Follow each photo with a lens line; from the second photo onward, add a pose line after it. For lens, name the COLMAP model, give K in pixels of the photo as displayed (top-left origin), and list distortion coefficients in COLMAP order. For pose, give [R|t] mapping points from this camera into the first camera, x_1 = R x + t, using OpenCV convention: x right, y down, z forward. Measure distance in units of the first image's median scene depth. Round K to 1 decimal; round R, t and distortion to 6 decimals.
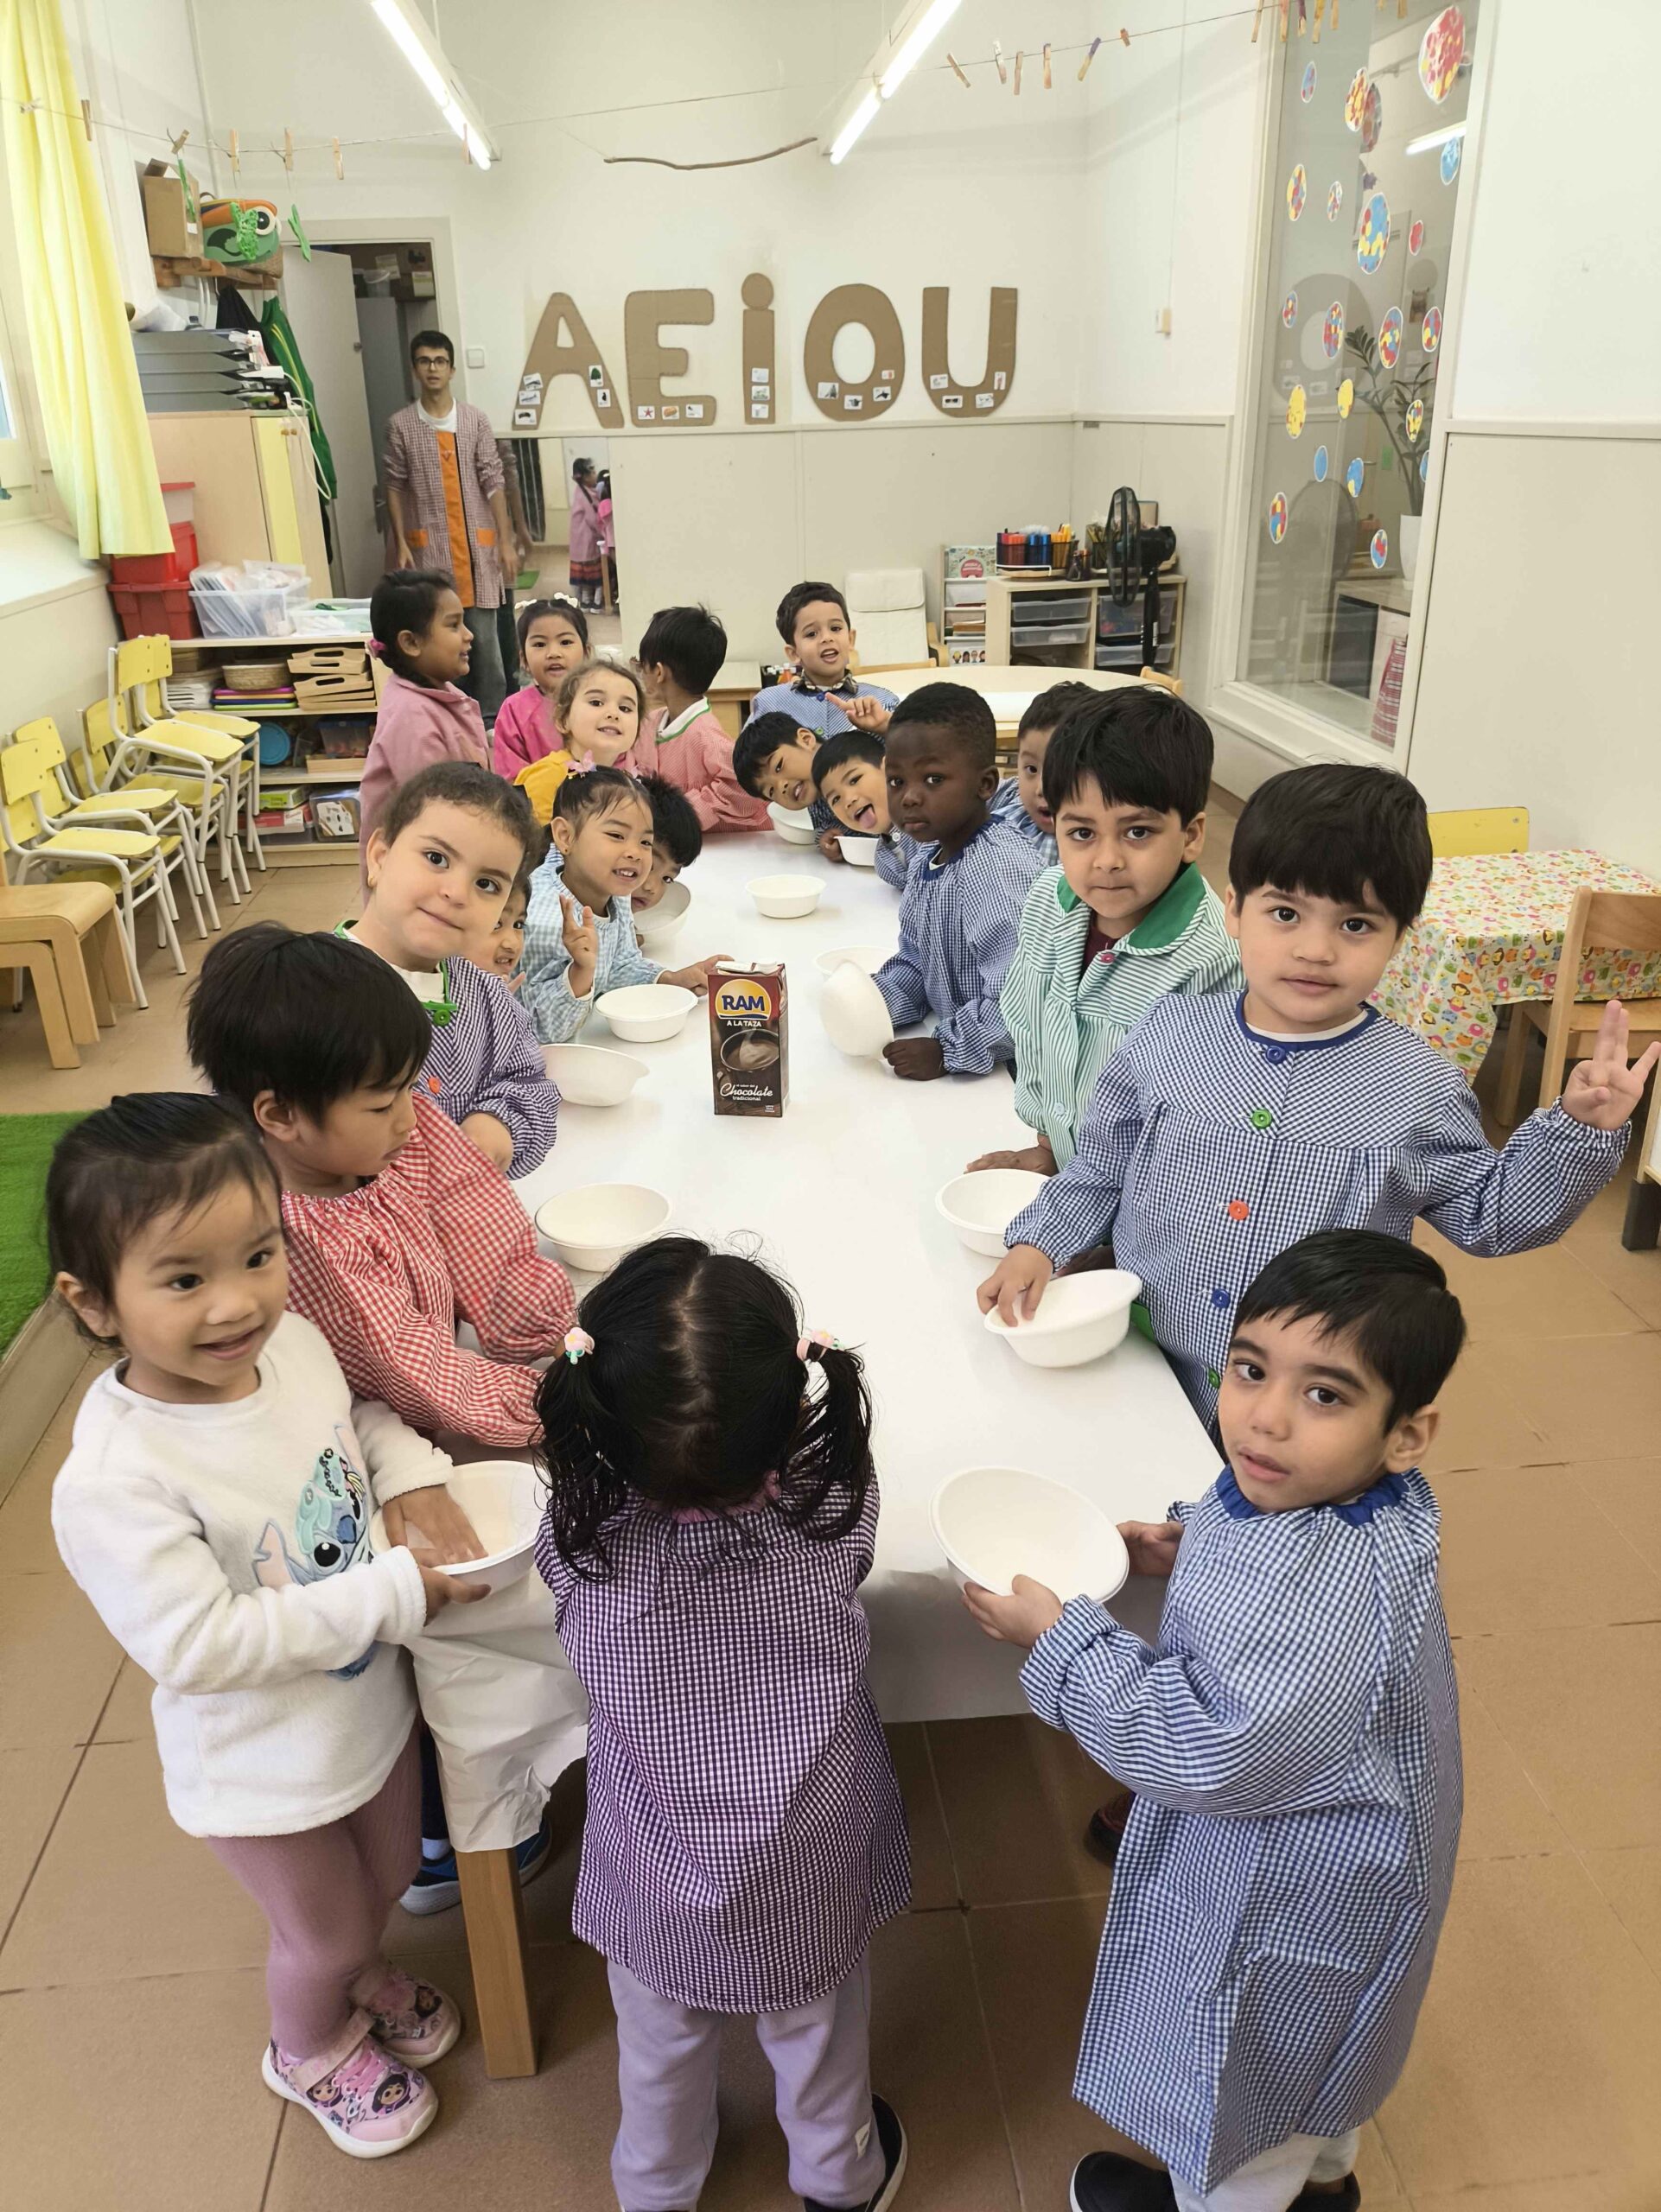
lens RADIAL K [[1593.6, 0, 822.9], [0, 1593.6, 1067.9], [0, 0, 1]] dist [0.141312, -0.245806]
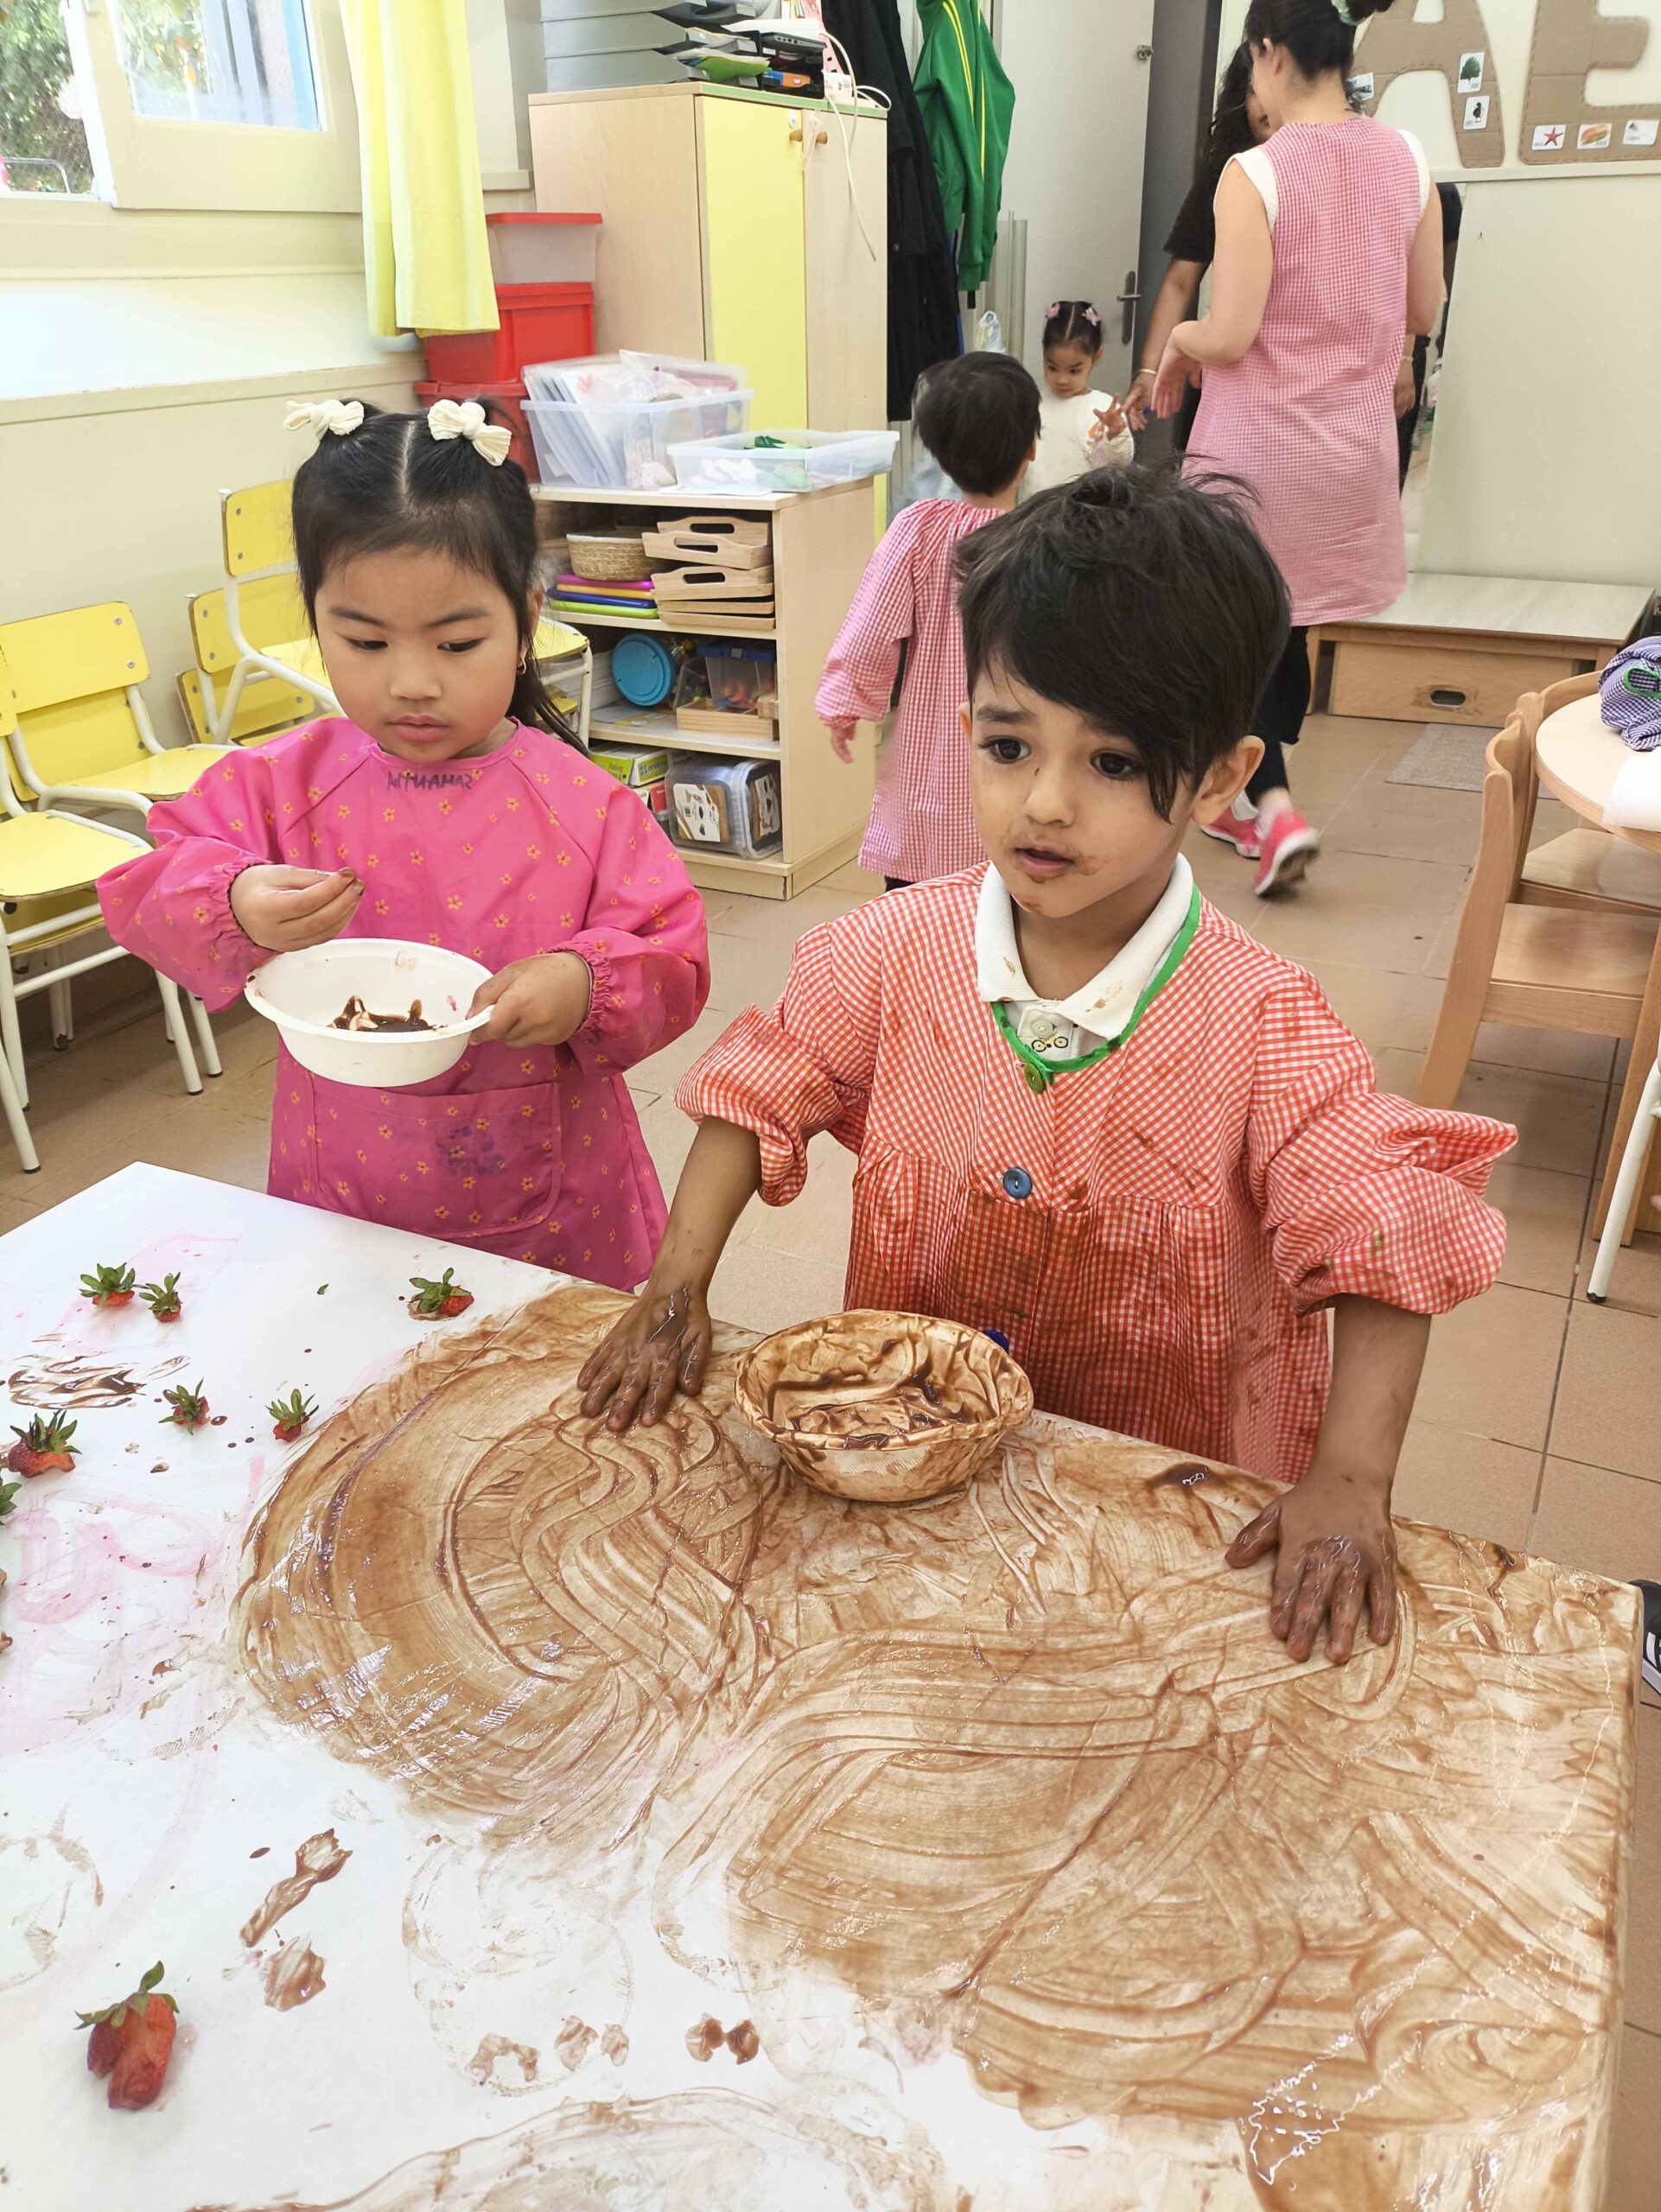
lens RADIAL K [[1681.8, 0, 839.7], [0, 1681.8, 1063.5], [0, 0, 1]] dist [-0.008642, 0.028695]
pose [[0.859050, 0.233829, -0.455364, 0.026918], [-0.198860, 0.972146, 0.124043, -0.109655], [0.471685, -0.016005, 0.881622, 0.354951]]
